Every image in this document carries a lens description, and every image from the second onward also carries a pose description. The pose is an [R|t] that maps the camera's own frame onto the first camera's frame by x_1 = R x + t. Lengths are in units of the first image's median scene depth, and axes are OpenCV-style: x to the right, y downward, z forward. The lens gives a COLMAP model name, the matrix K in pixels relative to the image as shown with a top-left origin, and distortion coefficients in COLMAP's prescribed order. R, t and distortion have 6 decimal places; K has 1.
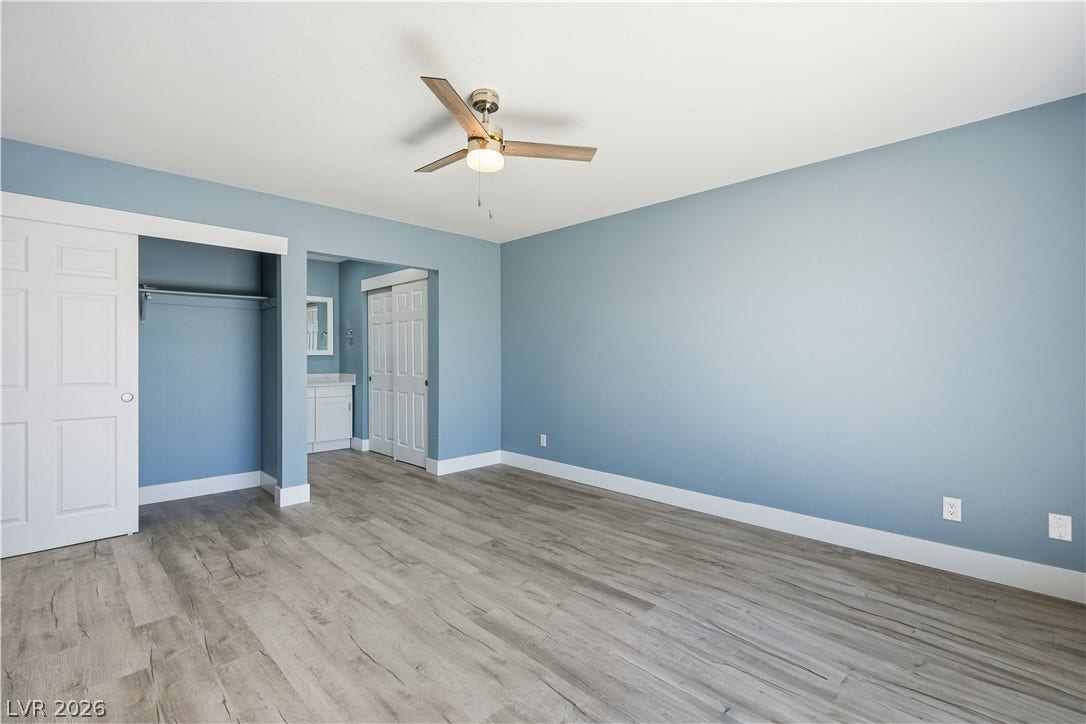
lens RADIAL K [[499.4, 0, 539.5], [0, 499.4, 355.1], [0, 0, 1]] dist [0.001506, -0.000163]
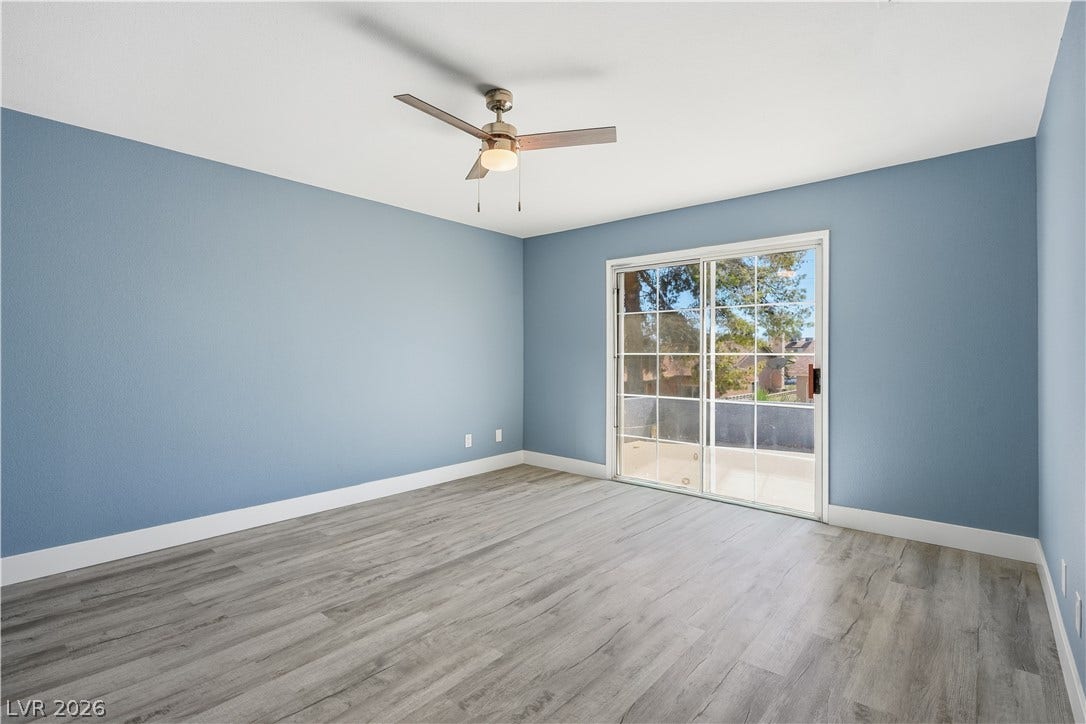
lens RADIAL K [[499.4, 0, 539.5], [0, 499.4, 355.1], [0, 0, 1]] dist [0.001506, -0.000163]
pose [[-0.072965, -0.002654, 0.997331, -0.837663], [-0.006115, 0.999979, 0.002213, -0.011498], [-0.997316, -0.005937, -0.072980, 0.730548]]
